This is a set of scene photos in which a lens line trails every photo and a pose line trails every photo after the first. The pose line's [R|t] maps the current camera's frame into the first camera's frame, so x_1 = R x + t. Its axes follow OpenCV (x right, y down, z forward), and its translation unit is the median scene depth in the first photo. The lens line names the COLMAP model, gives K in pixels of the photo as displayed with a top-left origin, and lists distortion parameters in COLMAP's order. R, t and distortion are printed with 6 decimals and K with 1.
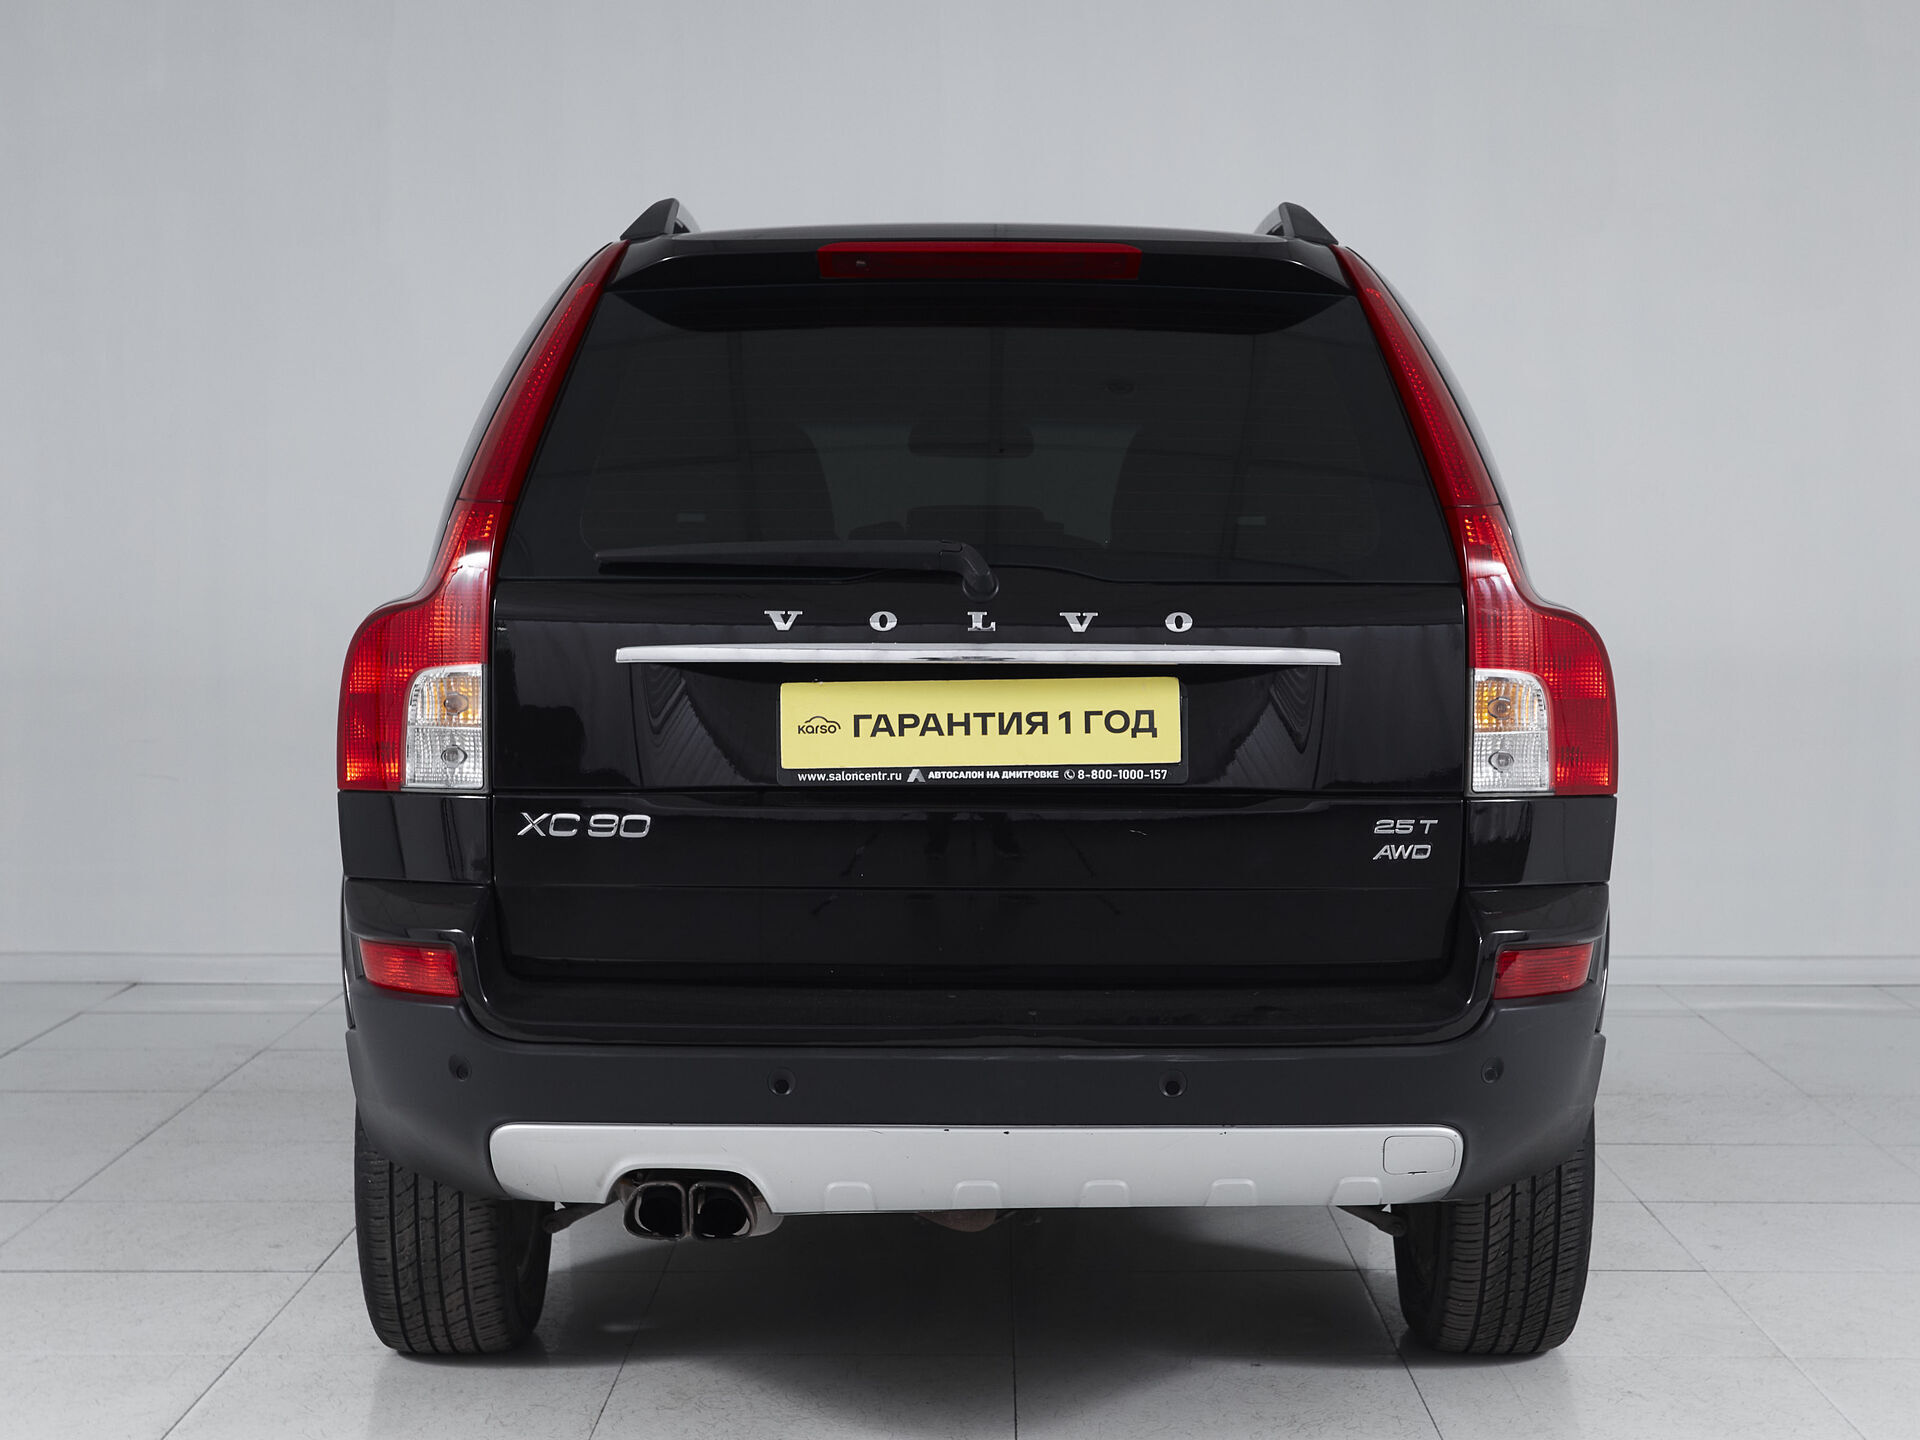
lens RADIAL K [[2951.6, 0, 959.4], [0, 2951.6, 725.6], [0, 0, 1]] dist [0.039858, 0.000000]
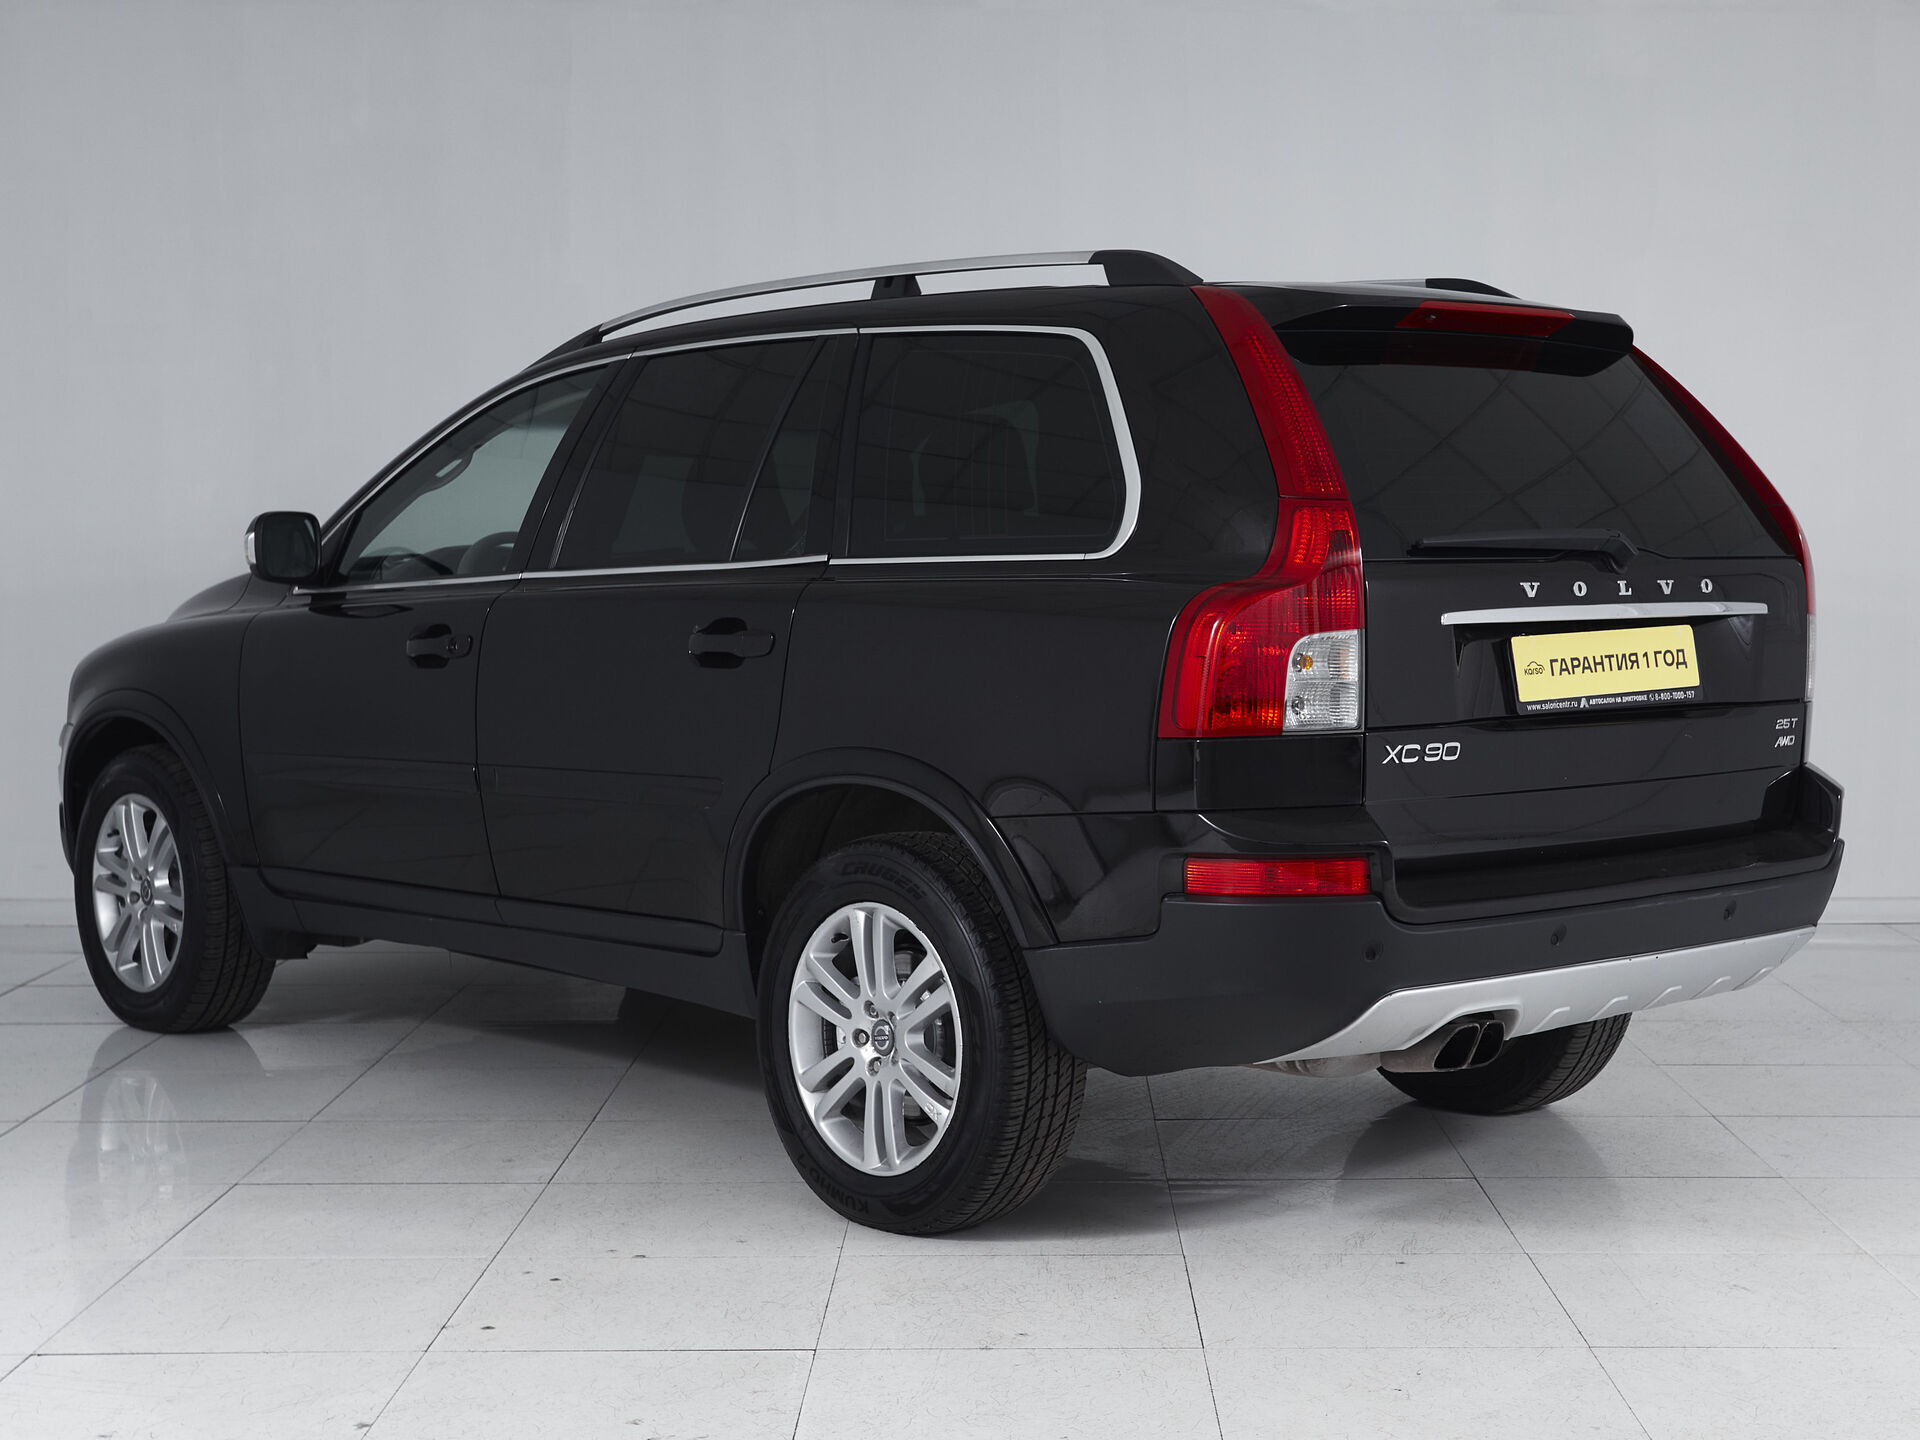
lens RADIAL K [[2951.6, 0, 965.3], [0, 2951.6, 719.7], [0, 0, 1]] dist [0.039858, 0.000000]
pose [[0.758388, -0.047777, 0.650050, -1.109258], [0.050297, 0.998626, 0.014717, -0.009464], [-0.649860, 0.021534, 0.759748, 0.154568]]
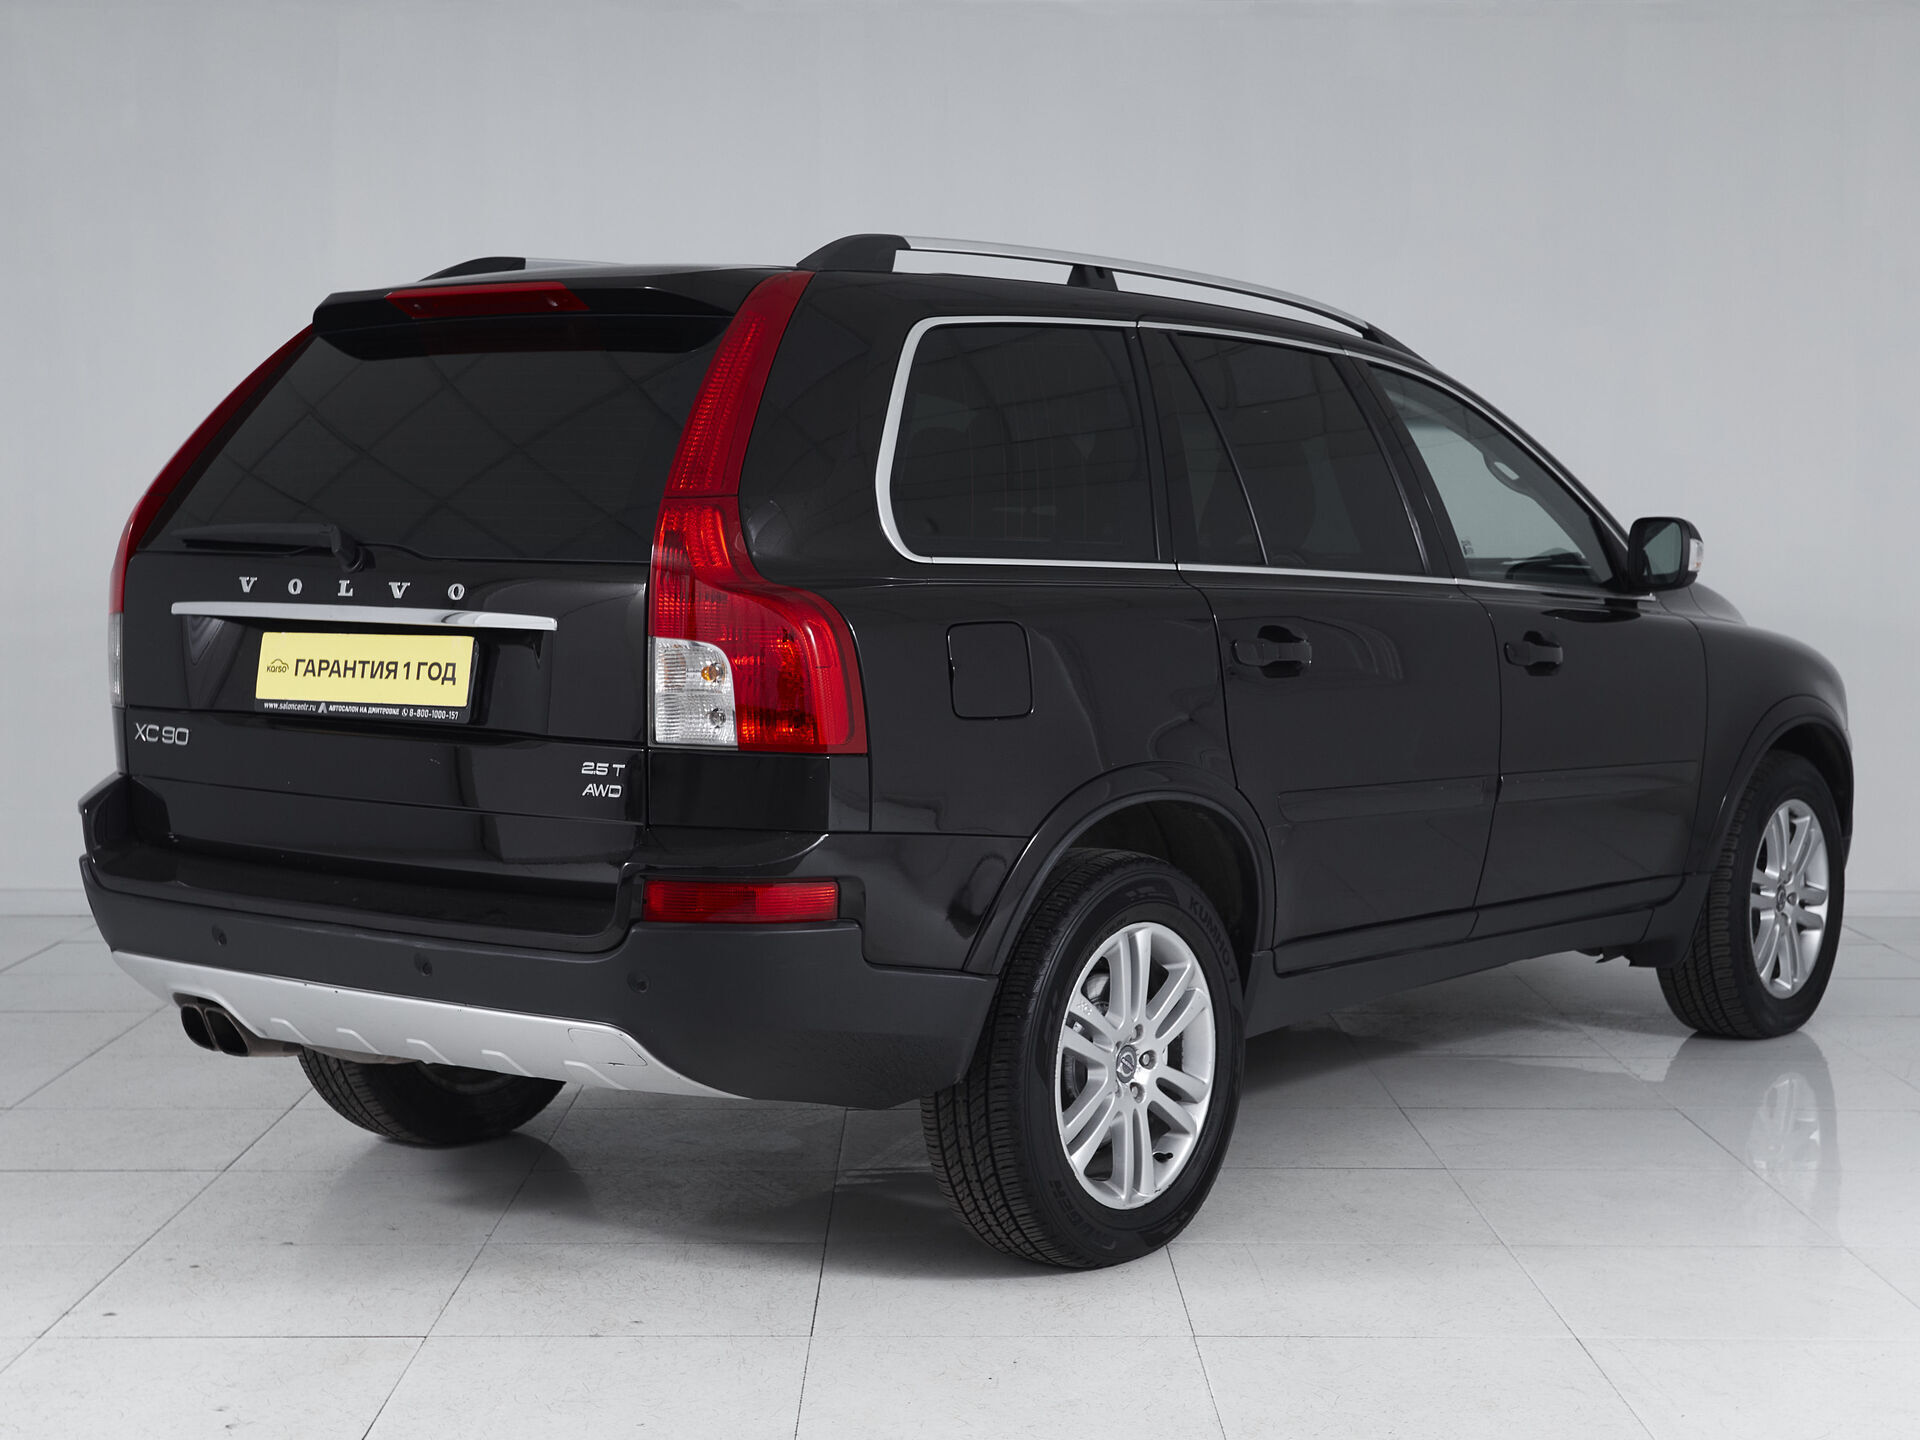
lens RADIAL K [[2951.6, 0, 969.2], [0, 2951.6, 722.4], [0, 0, 1]] dist [0.039858, 0.000000]
pose [[0.787772, 0.045131, -0.614311, 0.992854], [-0.050108, 0.998702, 0.009114, -0.002473], [0.613925, 0.023602, 0.789011, 0.159959]]
